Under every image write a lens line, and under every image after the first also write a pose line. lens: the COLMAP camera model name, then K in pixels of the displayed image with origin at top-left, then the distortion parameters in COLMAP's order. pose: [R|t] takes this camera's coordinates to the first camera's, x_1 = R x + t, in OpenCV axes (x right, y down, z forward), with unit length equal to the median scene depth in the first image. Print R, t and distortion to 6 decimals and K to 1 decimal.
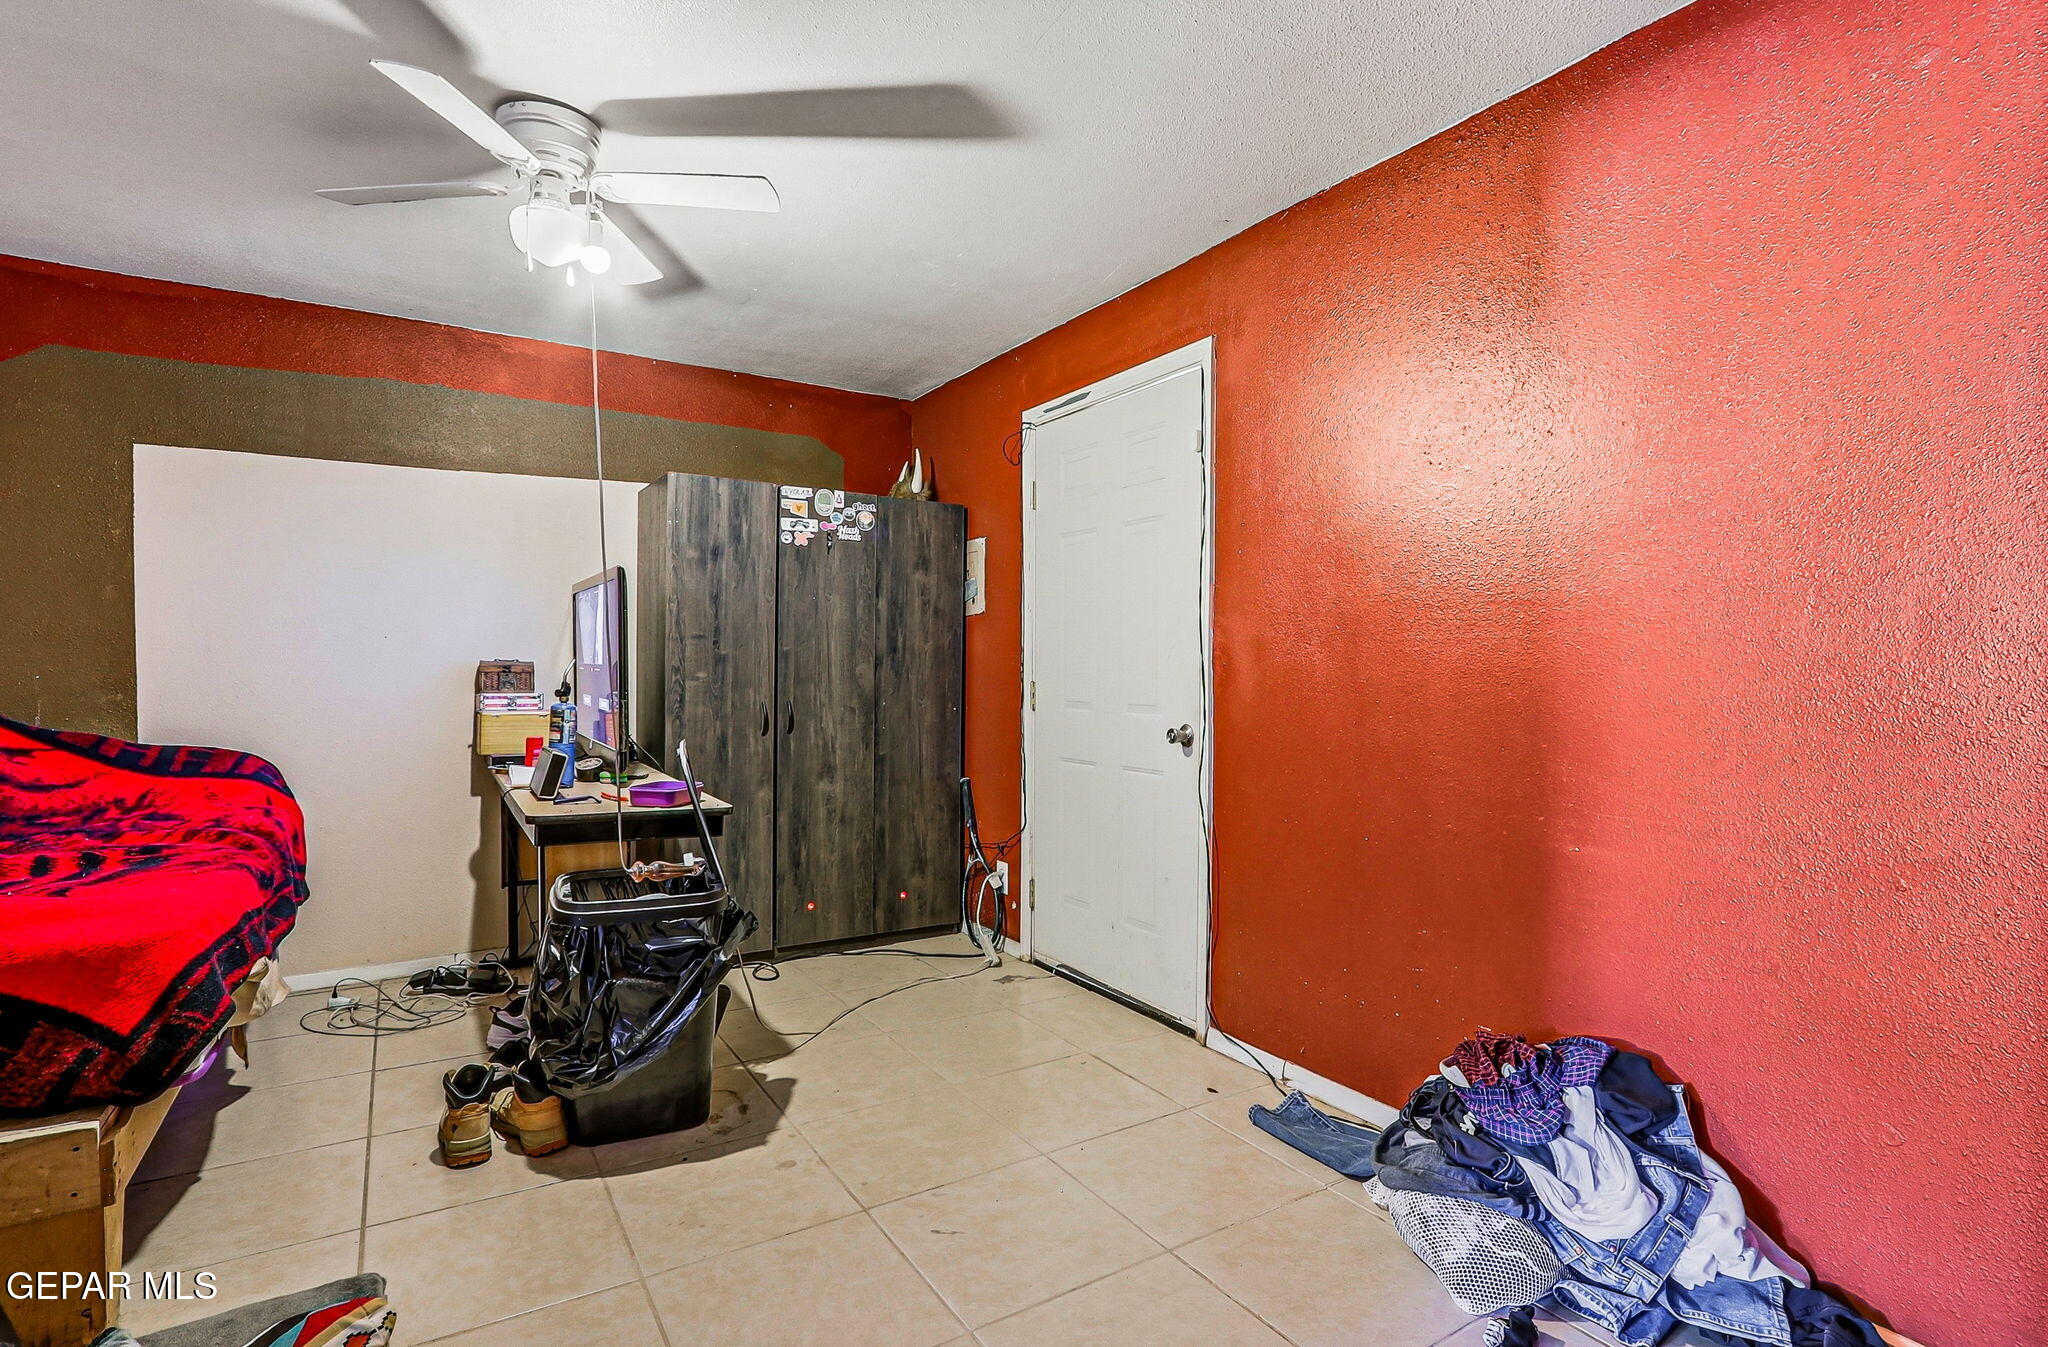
lens RADIAL K [[984.4, 0, 1030.0], [0, 984.4, 680.1], [0, 0, 1]] dist [-0.005464, 0.000358]
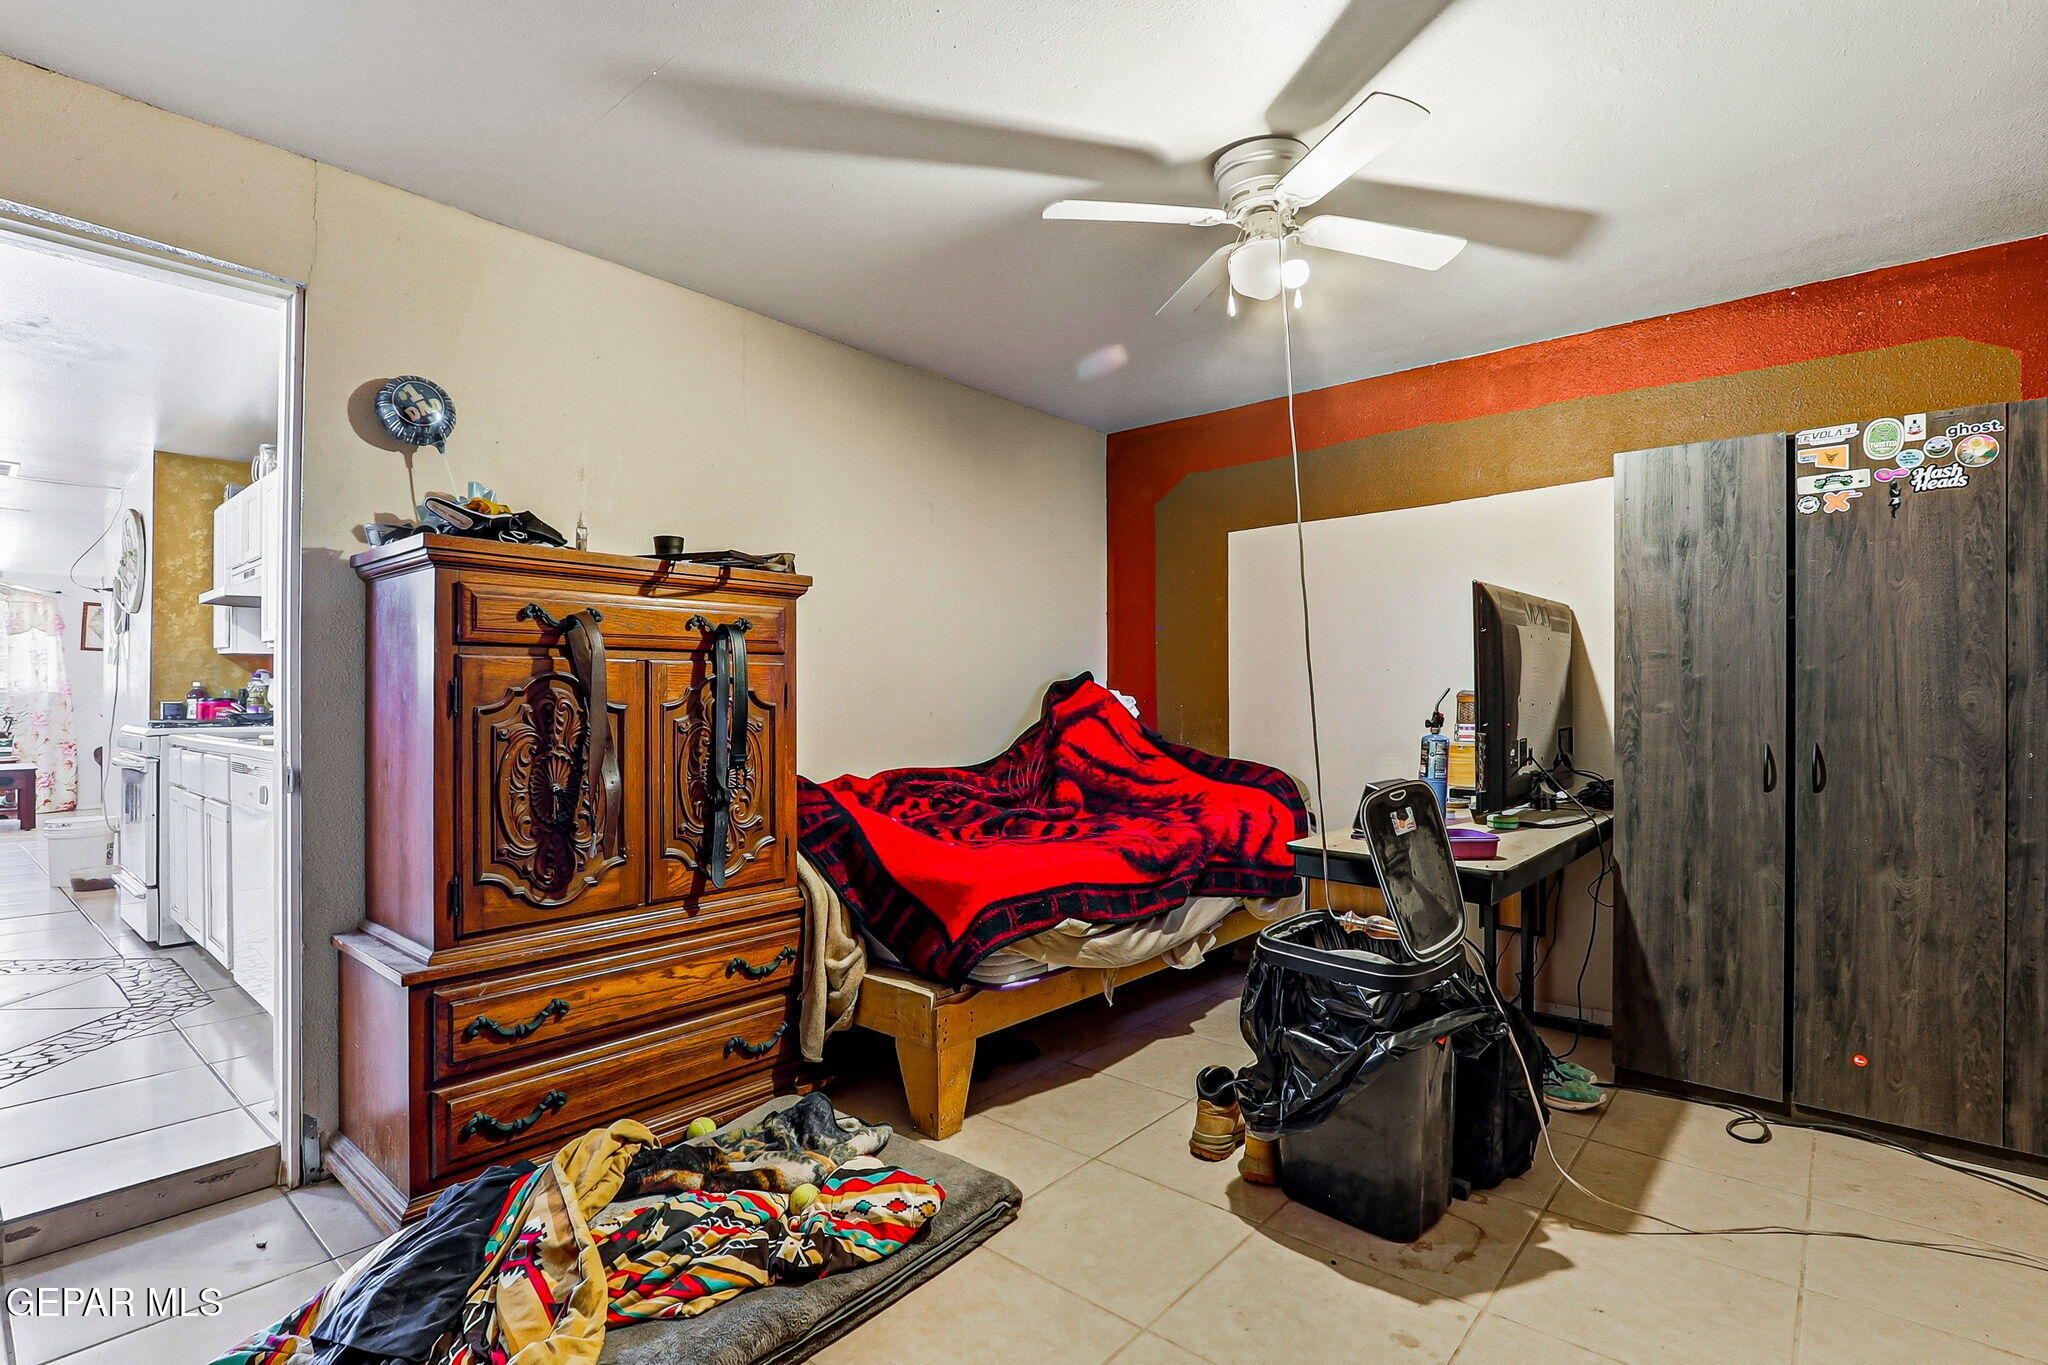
lens RADIAL K [[979.3, 0, 1032.6], [0, 979.3, 685.1], [0, 0, 1]] dist [-0.015317, 0.000849]
pose [[0.294985, -0.017940, -0.955333, 0.234998], [-0.008808, 0.999730, -0.021493, -0.000330], [0.955461, 0.014754, 0.294747, 0.286581]]
